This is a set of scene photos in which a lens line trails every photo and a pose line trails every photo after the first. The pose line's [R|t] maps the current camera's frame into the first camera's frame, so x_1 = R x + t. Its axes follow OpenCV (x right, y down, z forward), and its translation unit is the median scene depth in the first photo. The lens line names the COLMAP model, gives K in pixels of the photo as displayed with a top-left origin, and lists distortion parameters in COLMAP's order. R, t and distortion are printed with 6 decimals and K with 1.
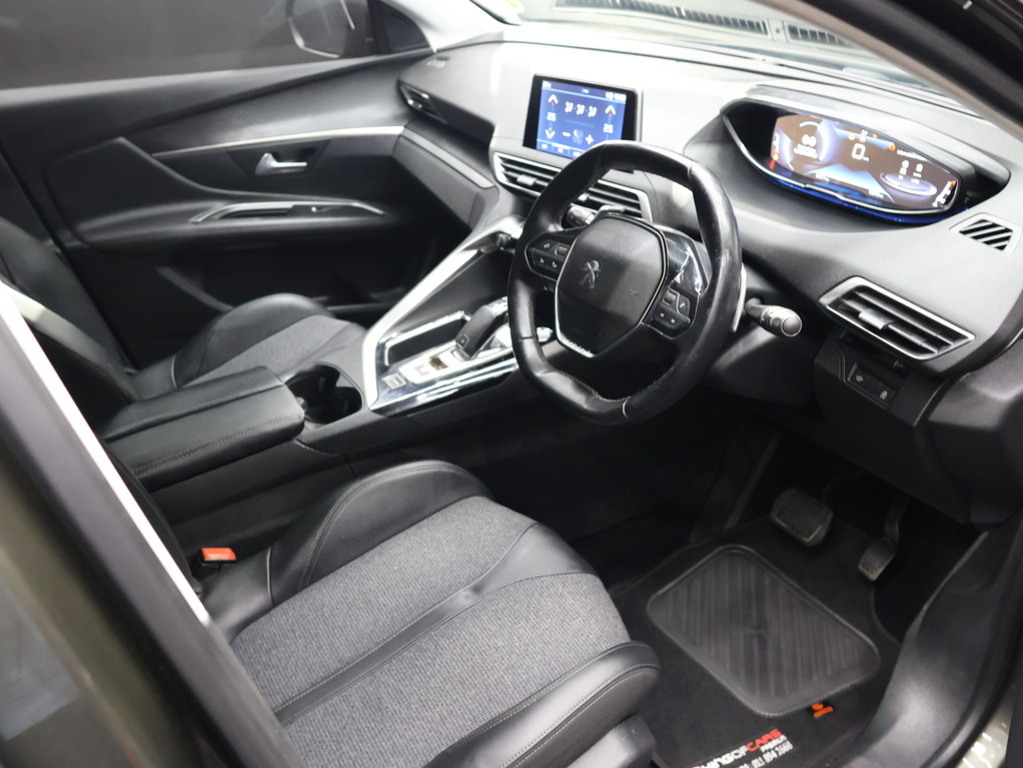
lens RADIAL K [[875.2, 0, 511.5], [0, 875.2, 384.0], [0, 0, 1]] dist [-0.002930, 0.009603]
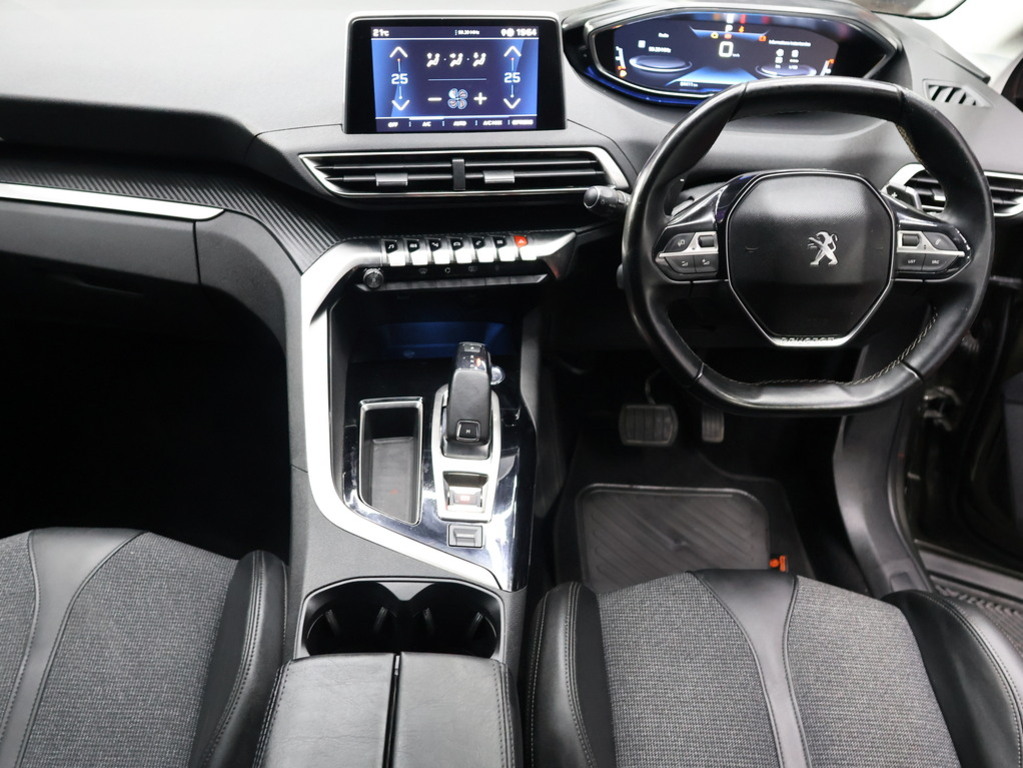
lens RADIAL K [[875.2, 0, 511.5], [0, 875.2, 384.0], [0, 0, 1]] dist [-0.002930, 0.009603]
pose [[0.502437, -0.447351, 0.739888, -0.545878], [0.368443, 0.884935, 0.284850, -0.272647], [-0.782181, 0.129487, 0.609448, 0.583338]]
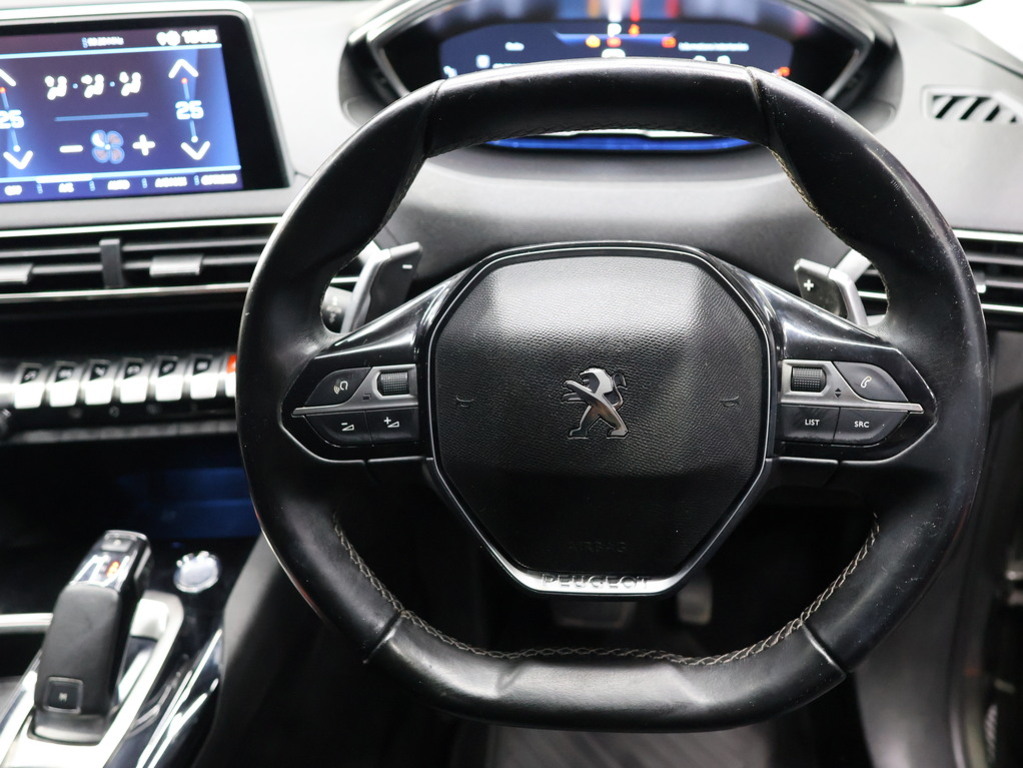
lens RADIAL K [[880.7, 0, 511.5], [0, 880.7, 384.0], [0, 0, 1]] dist [-0.005379, -0.002420]
pose [[0.623537, -0.383422, 0.681314, -0.153717], [0.398281, 0.905699, 0.145192, -0.160390], [-0.672735, 0.180822, 0.717447, 0.577311]]
